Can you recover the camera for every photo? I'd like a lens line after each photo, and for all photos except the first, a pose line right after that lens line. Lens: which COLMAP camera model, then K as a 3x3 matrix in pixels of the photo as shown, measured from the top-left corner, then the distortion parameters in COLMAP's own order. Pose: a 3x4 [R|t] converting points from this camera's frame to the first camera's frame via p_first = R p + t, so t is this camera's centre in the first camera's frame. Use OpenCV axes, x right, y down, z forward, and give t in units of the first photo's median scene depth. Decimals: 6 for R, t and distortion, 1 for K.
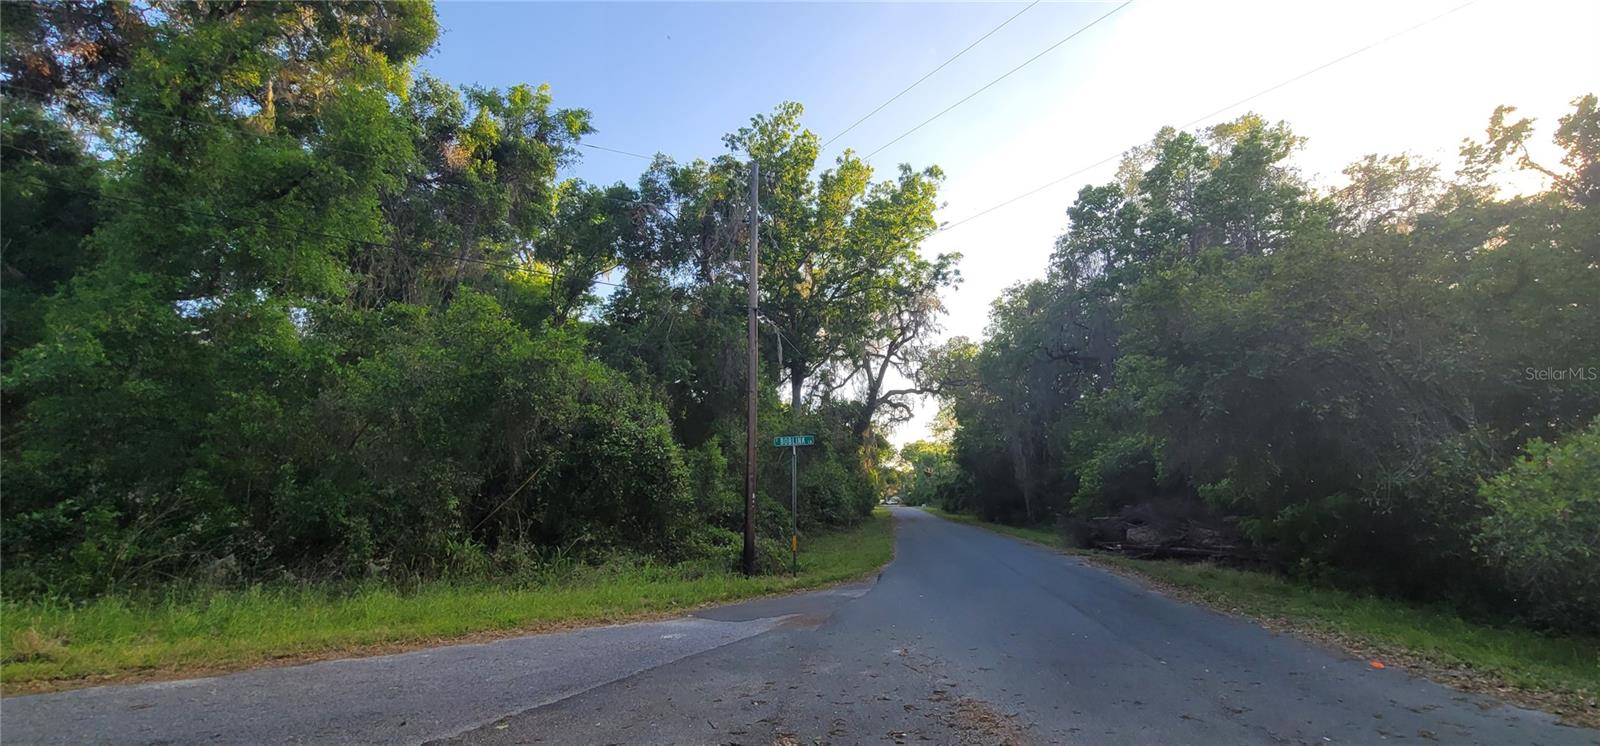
lens RADIAL K [[653.4, 0, 800.0], [0, 653.4, 373.0], [0, 0, 1]] dist [-0.003212, 0.003017]
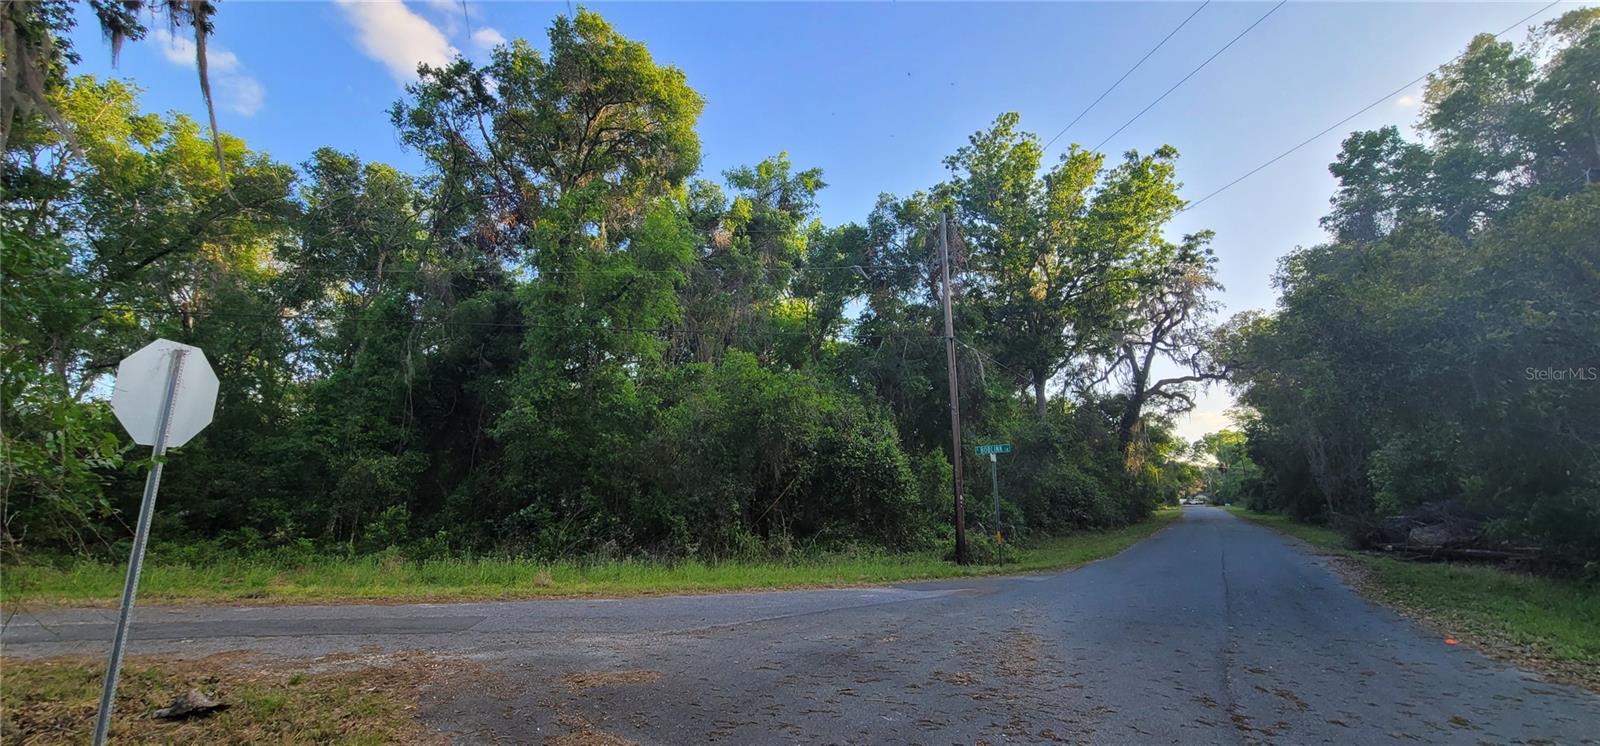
lens RADIAL K [[653.4, 0, 800.0], [0, 653.4, 373.0], [0, 0, 1]] dist [-0.003212, 0.003017]
pose [[0.916091, -0.088429, -0.391097, 0.059643], [0.087234, 0.995969, -0.020860, -0.015268], [0.391366, -0.015007, 0.920113, -0.082305]]
